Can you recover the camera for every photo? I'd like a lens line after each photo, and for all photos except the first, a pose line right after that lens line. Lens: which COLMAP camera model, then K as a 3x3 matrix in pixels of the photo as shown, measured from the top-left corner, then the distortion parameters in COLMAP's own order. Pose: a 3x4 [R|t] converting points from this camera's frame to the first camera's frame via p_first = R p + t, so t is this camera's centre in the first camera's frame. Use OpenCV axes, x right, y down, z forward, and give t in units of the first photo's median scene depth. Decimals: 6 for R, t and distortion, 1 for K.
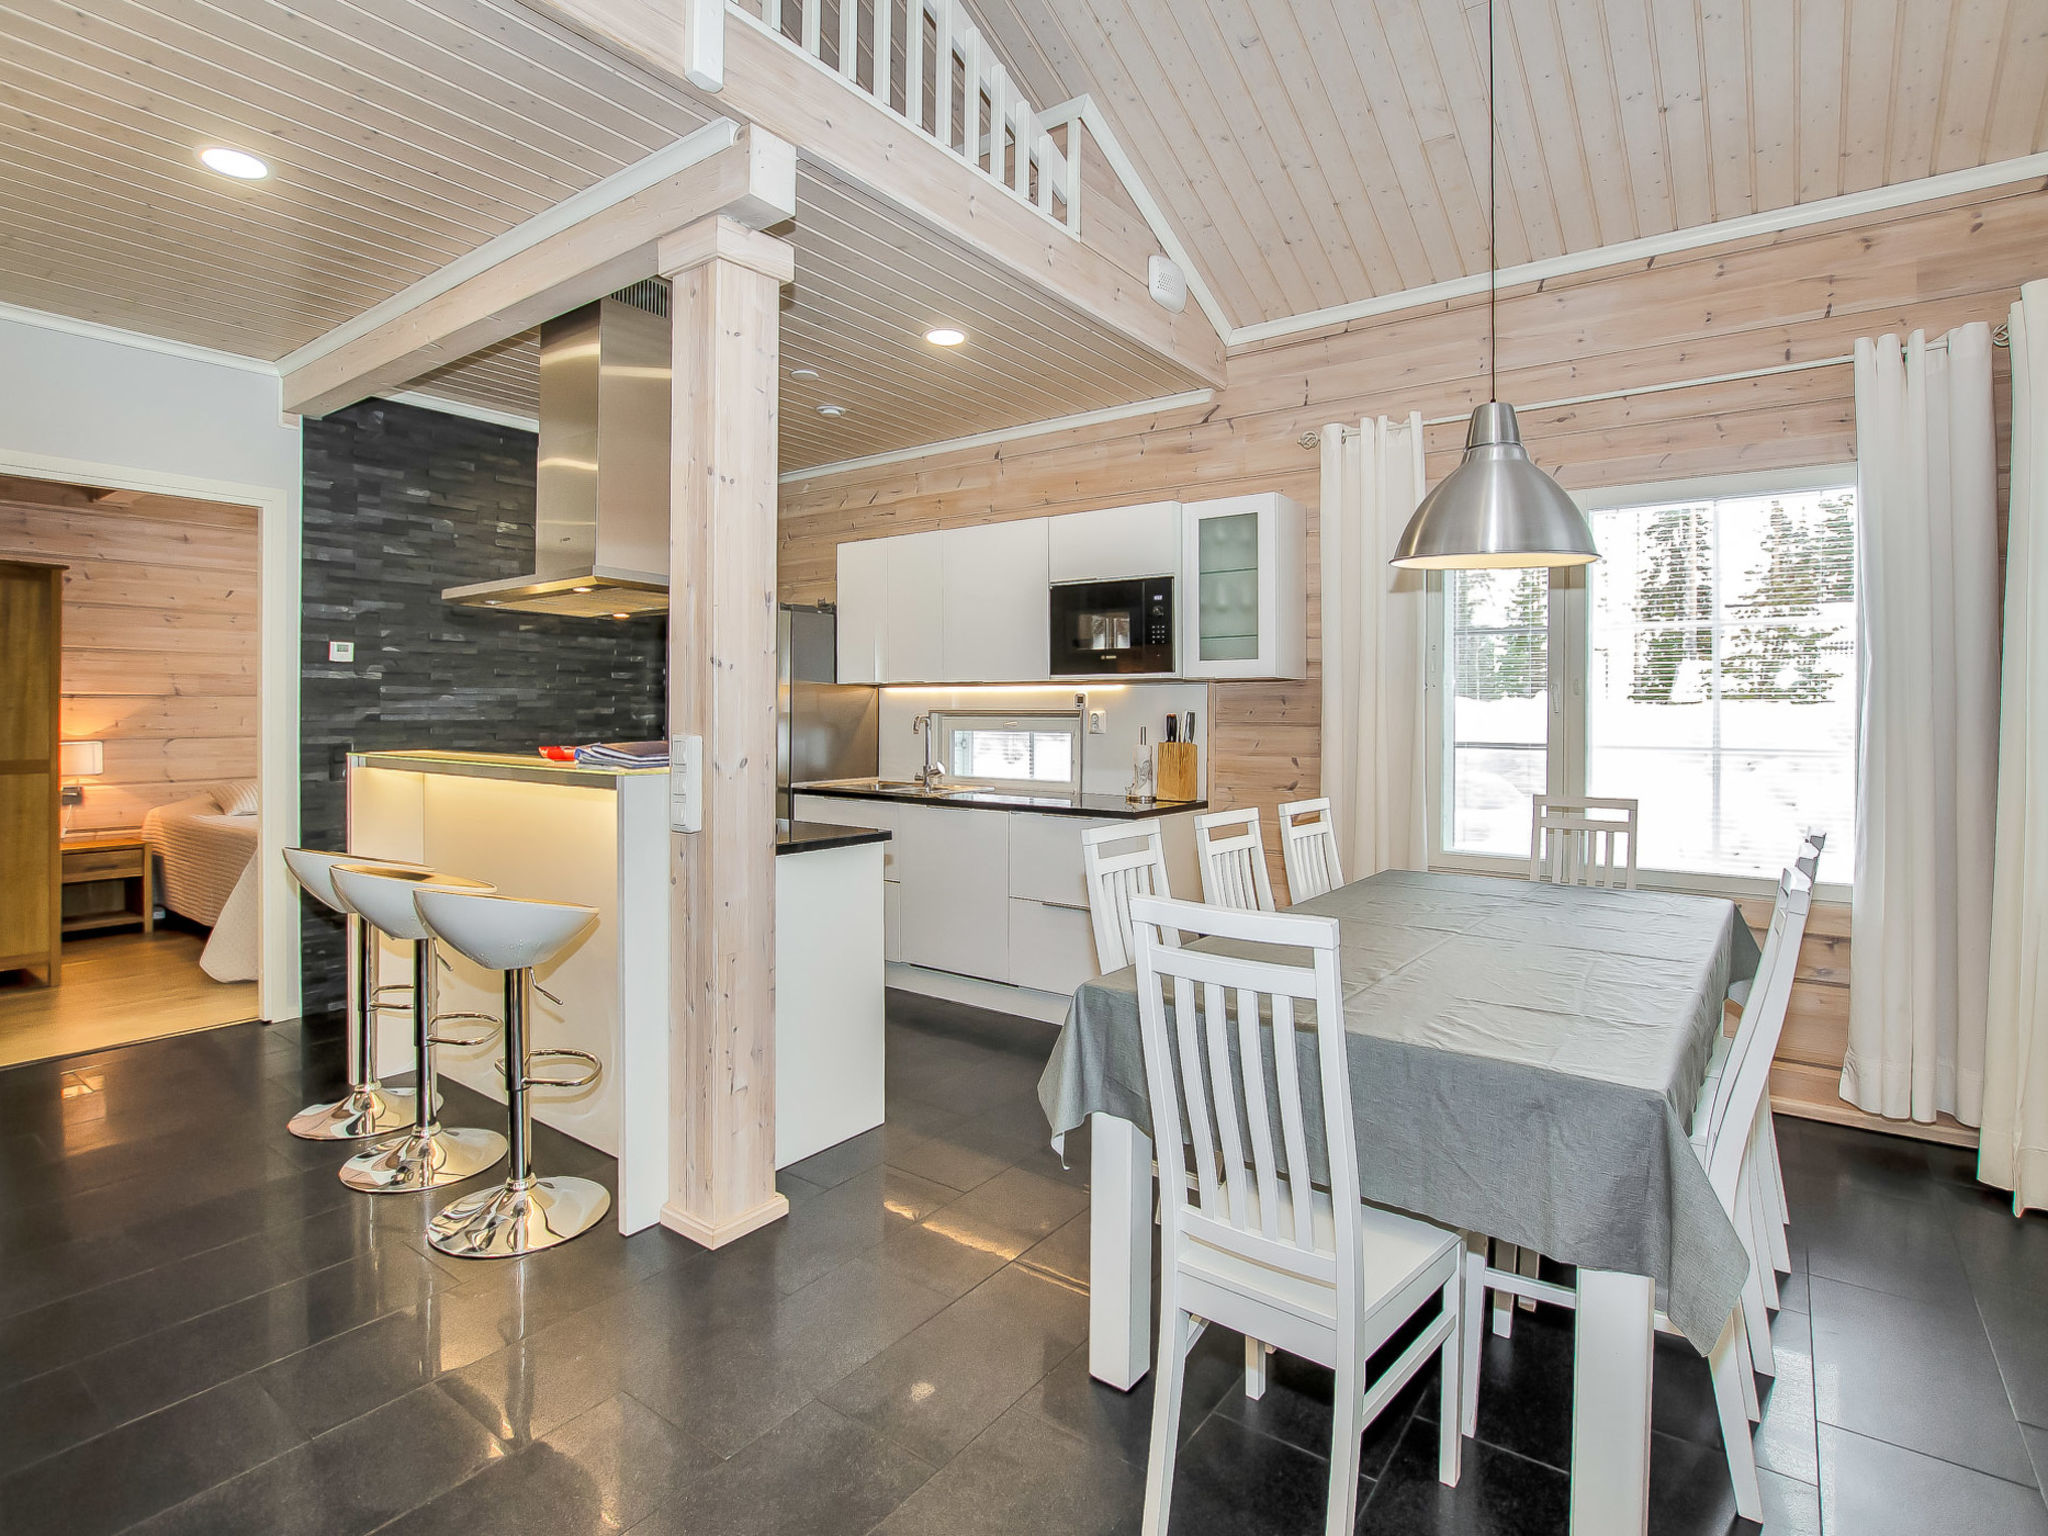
lens RADIAL K [[1055.2, 0, 1017.7], [0, 1055.2, 711.1], [0, 0, 1]] dist [-0.002409, -0.000644]
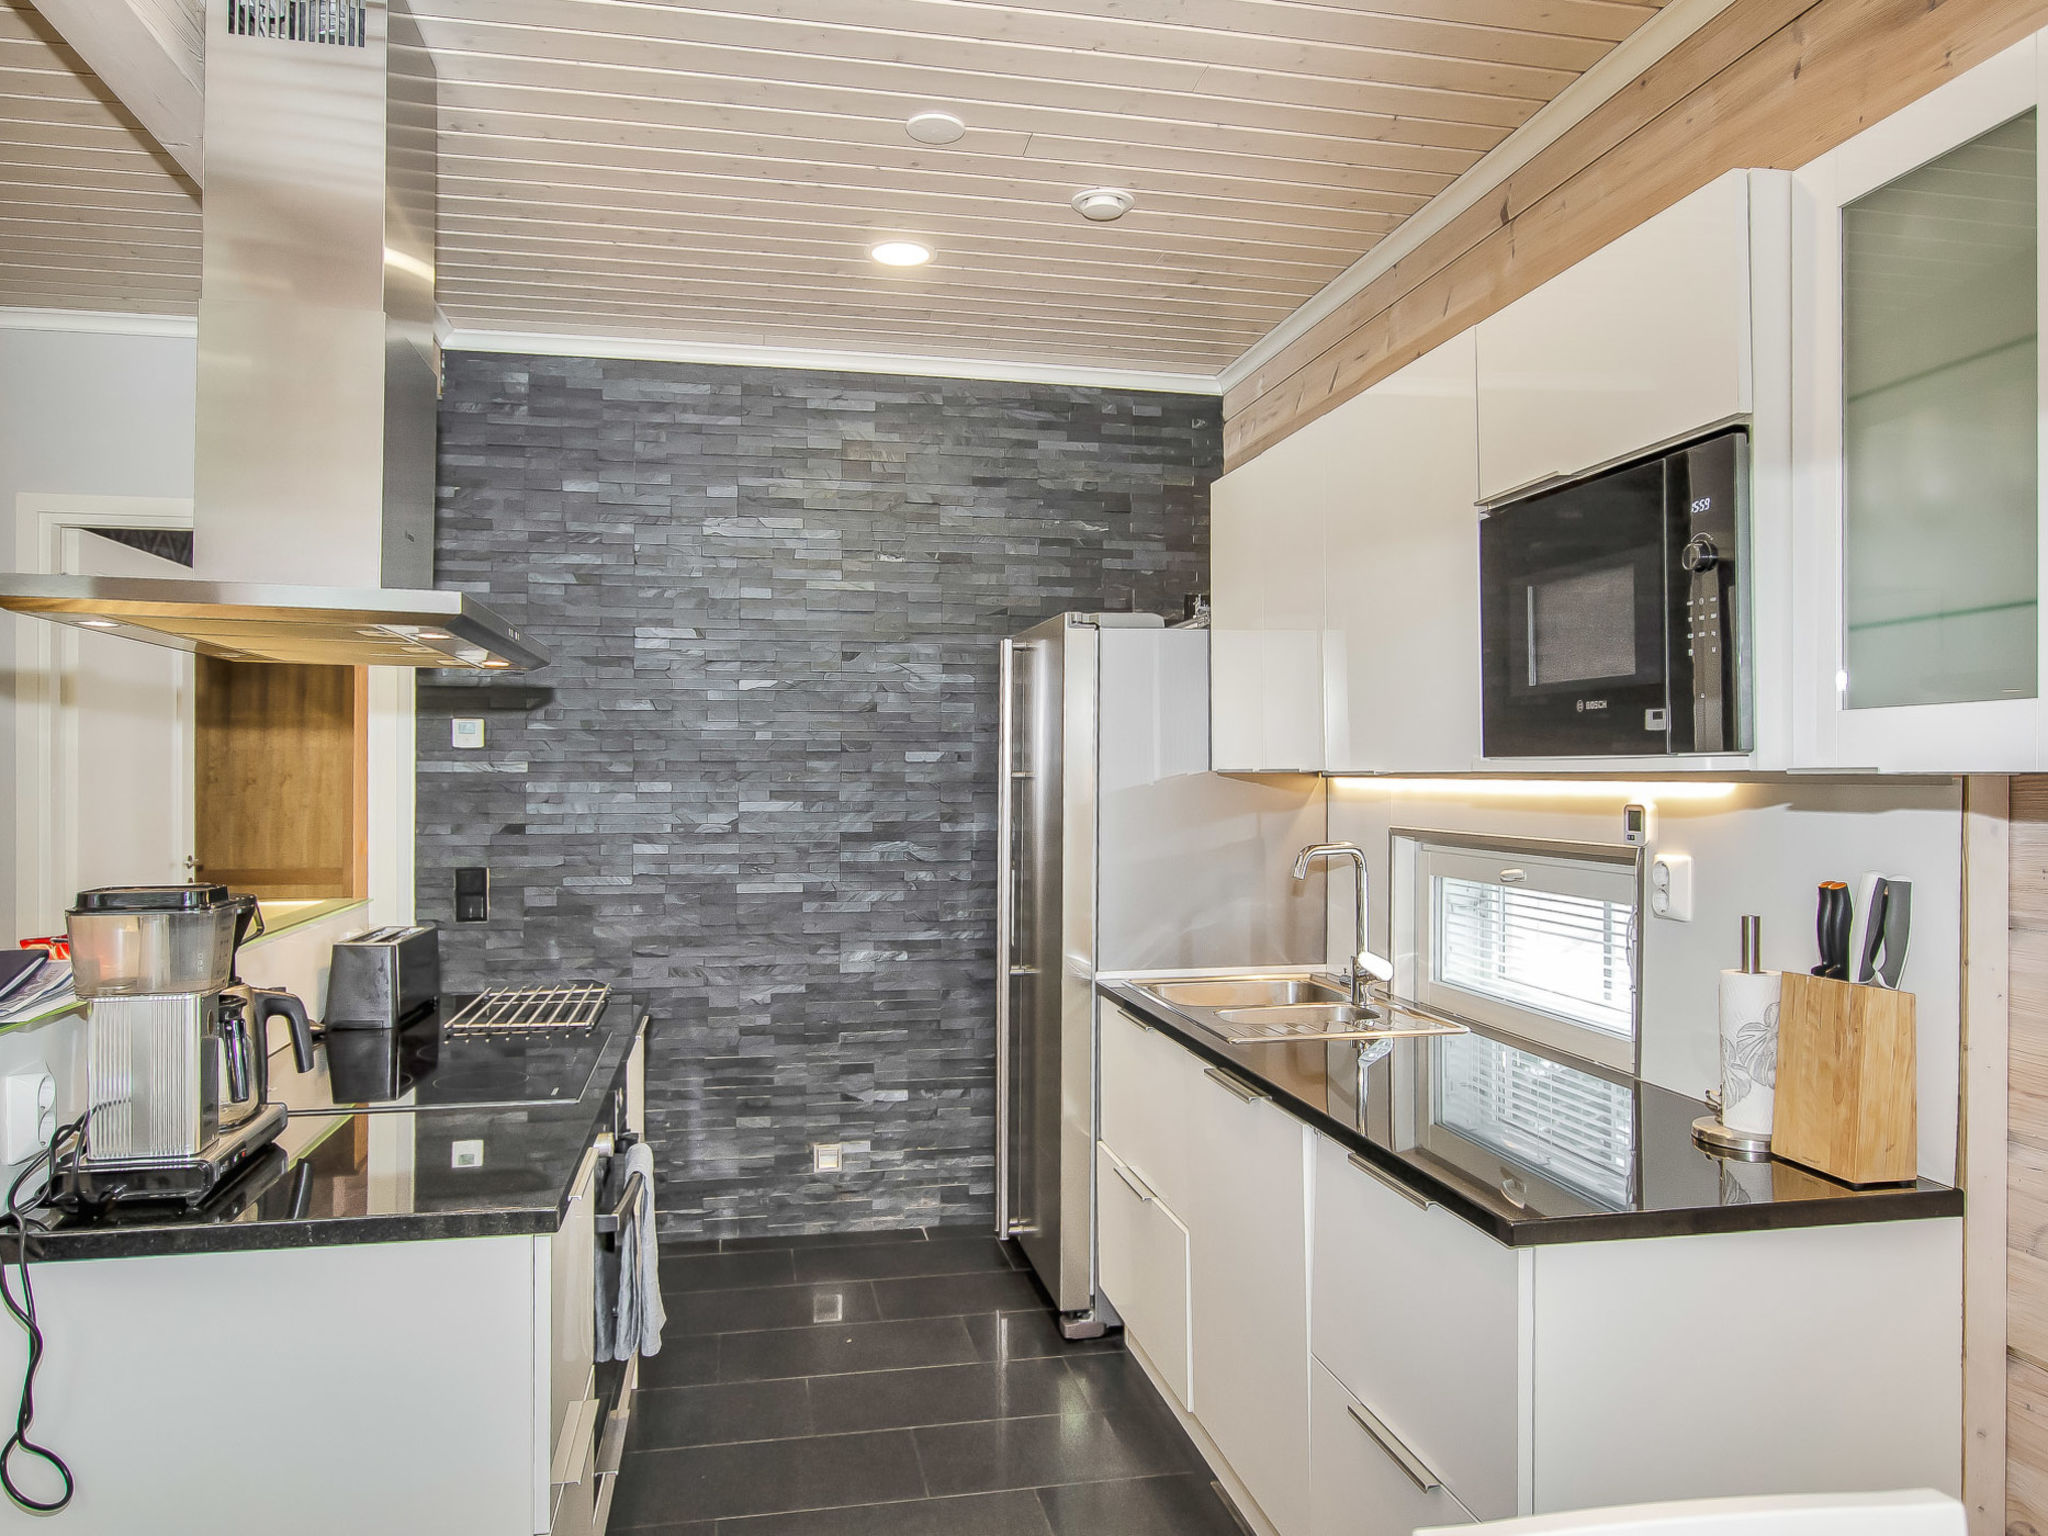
lens RADIAL K [[1441.5, 0, 1024.0], [0, 1441.5, 768.0], [0, 0, 1]] dist [-0.005434, -0.002711]
pose [[0.746661, -0.004466, -0.665190, 0.254434], [0.001906, 0.999988, -0.004575, -0.029520], [0.665202, 0.002148, 0.746661, 0.551462]]
